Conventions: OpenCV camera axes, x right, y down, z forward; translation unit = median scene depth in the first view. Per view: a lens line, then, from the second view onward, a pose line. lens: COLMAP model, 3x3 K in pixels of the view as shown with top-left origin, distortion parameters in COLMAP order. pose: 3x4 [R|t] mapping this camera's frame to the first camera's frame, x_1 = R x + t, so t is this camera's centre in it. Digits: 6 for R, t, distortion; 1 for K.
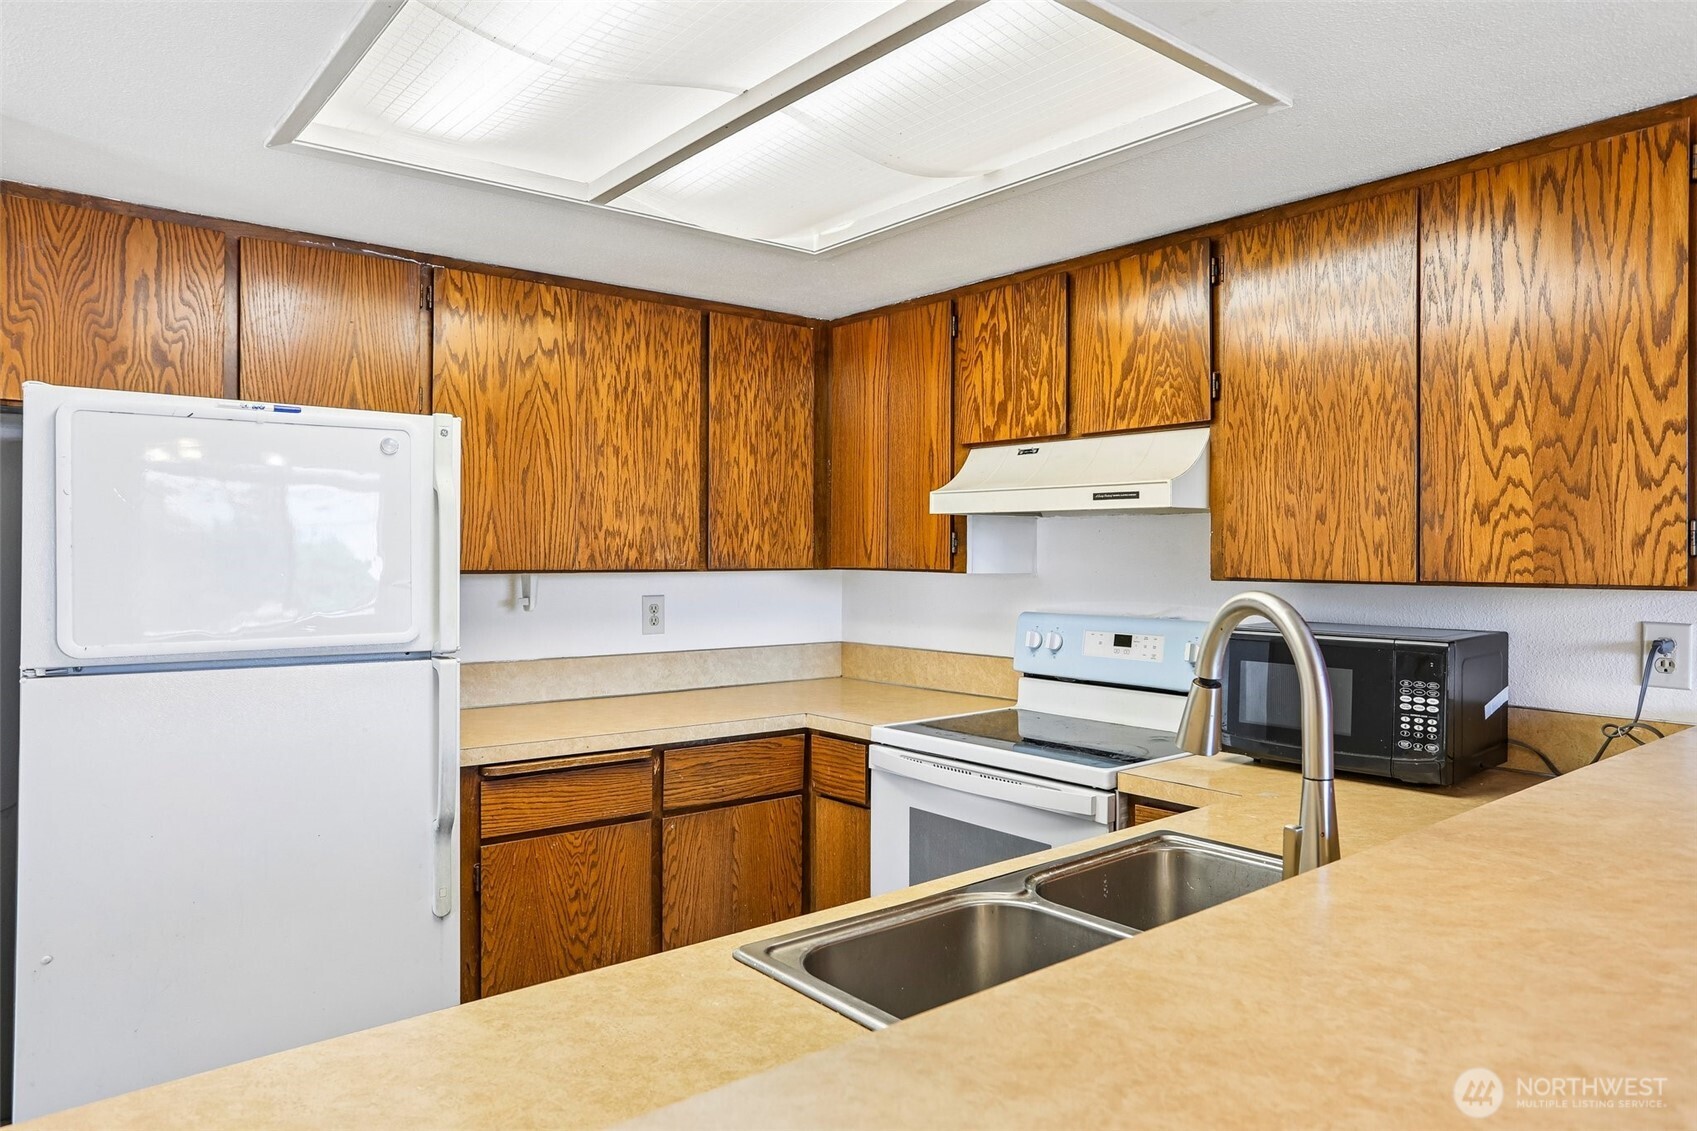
lens RADIAL K [[1089.3, 0, 852.5], [0, 1089.3, 550.3], [0, 0, 1]] dist [-0.040705, 0.036537]
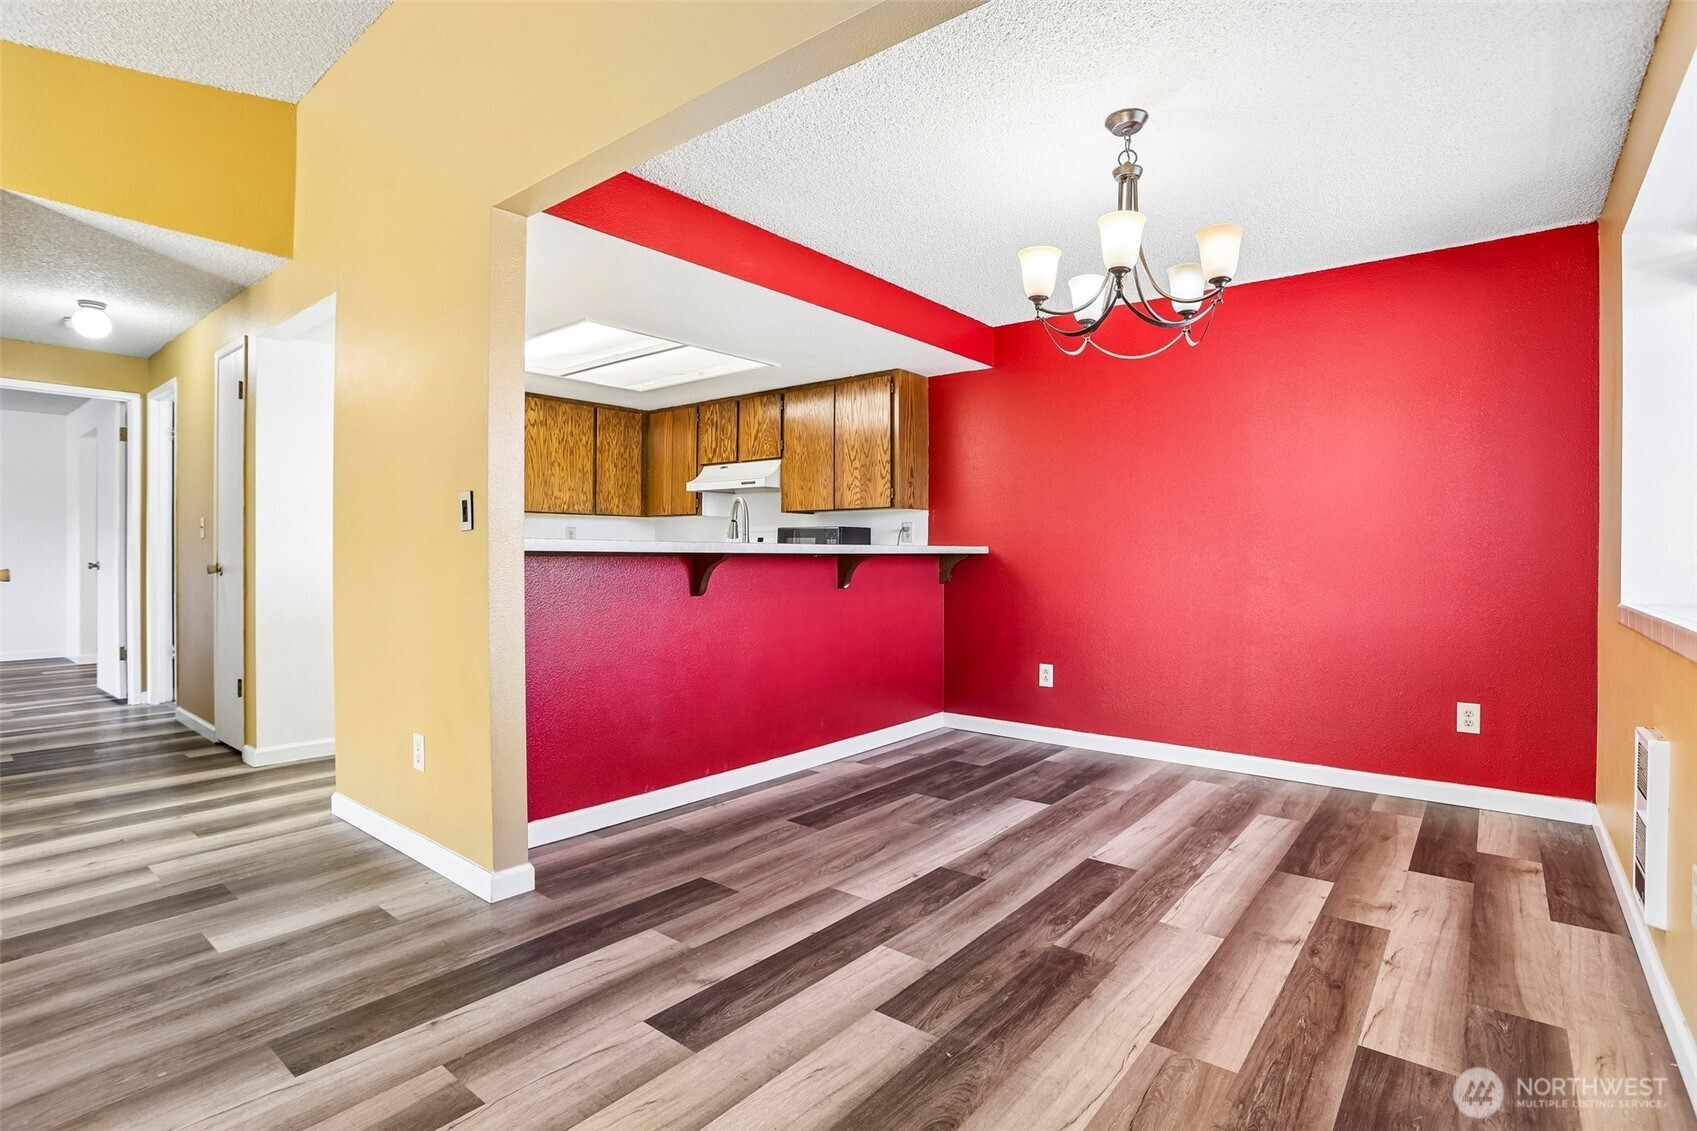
lens RADIAL K [[829.0, 0, 850.4], [0, 829.0, 553.1], [0, 0, 1]] dist [-0.070140, 0.028884]
pose [[0.979645, 0.000369, 0.200738, 0.067745], [-0.001138, 0.999992, 0.003715, 0.123215], [-0.200735, -0.003868, 0.979638, -1.158403]]
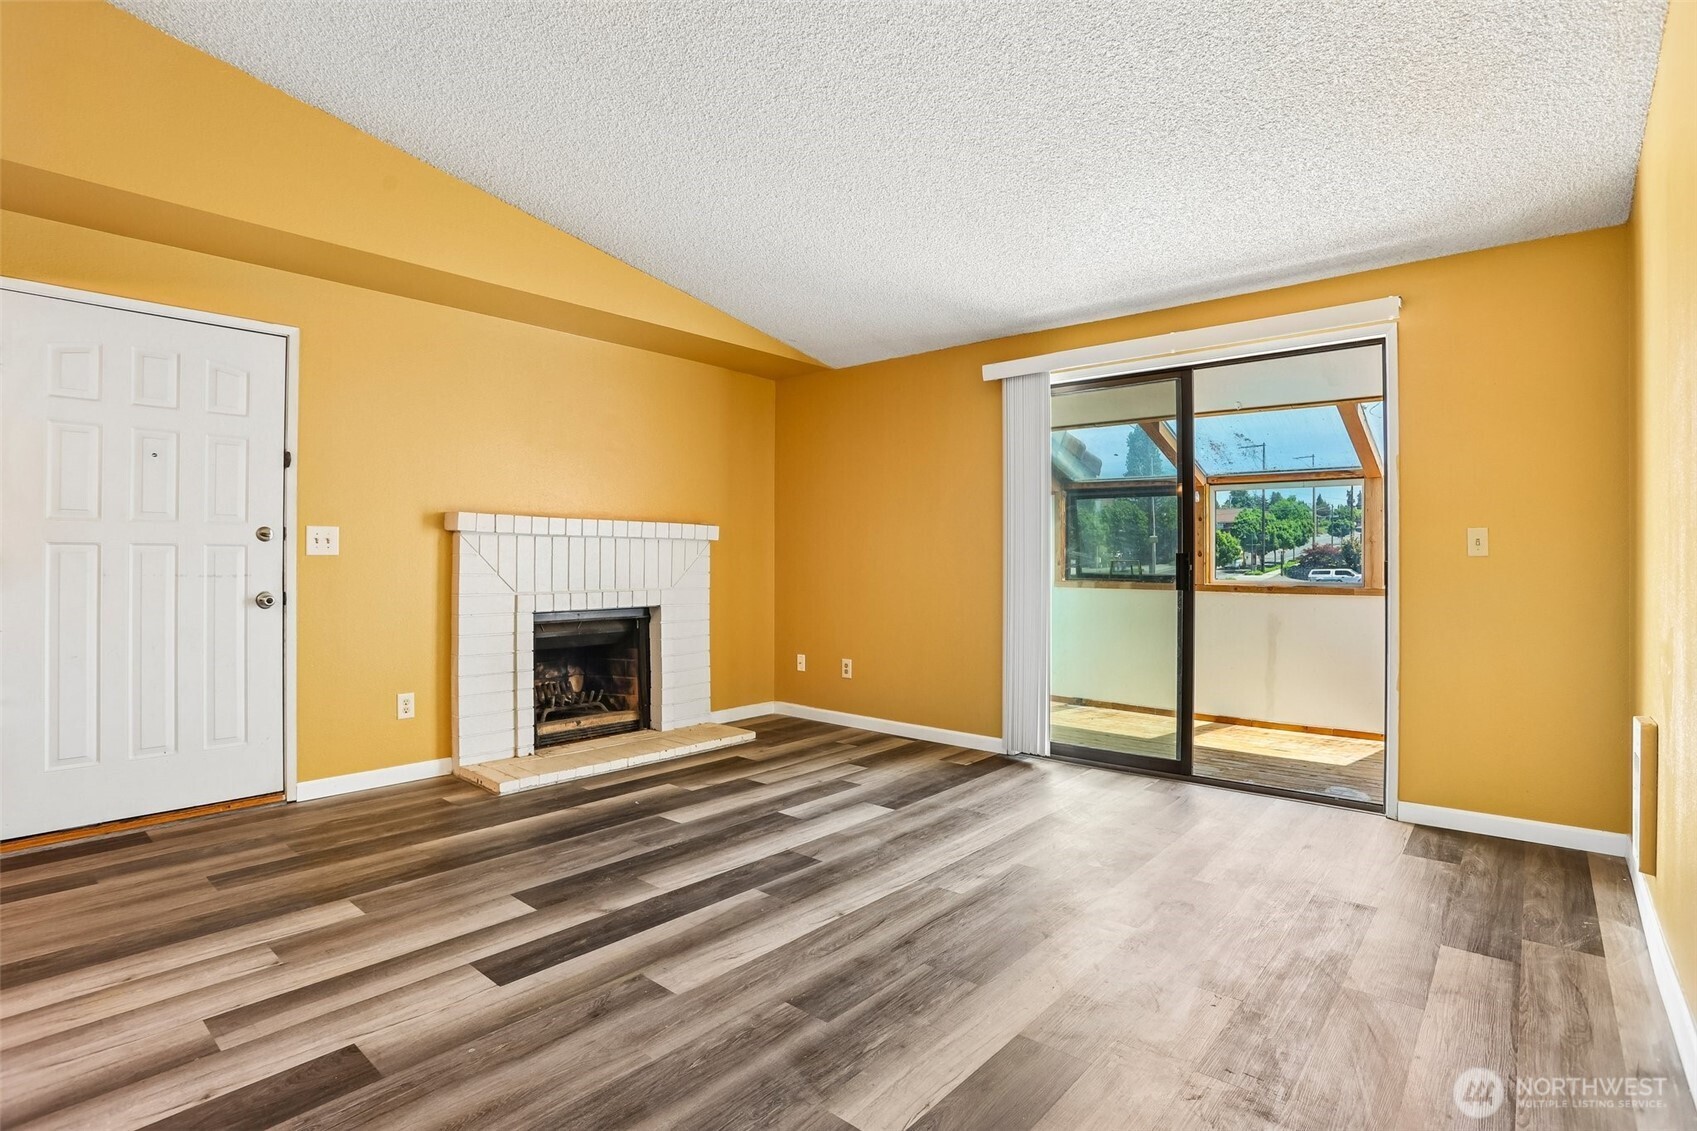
lens RADIAL K [[829.0, 0, 850.4], [0, 829.0, 549.9], [0, 0, 1]] dist [-0.070140, 0.028884]
pose [[-0.985233, -0.009350, -0.170963, -0.551452], [-0.007112, 0.999881, -0.013700, 0.108054], [0.171071, -0.012282, -0.985182, 0.340302]]
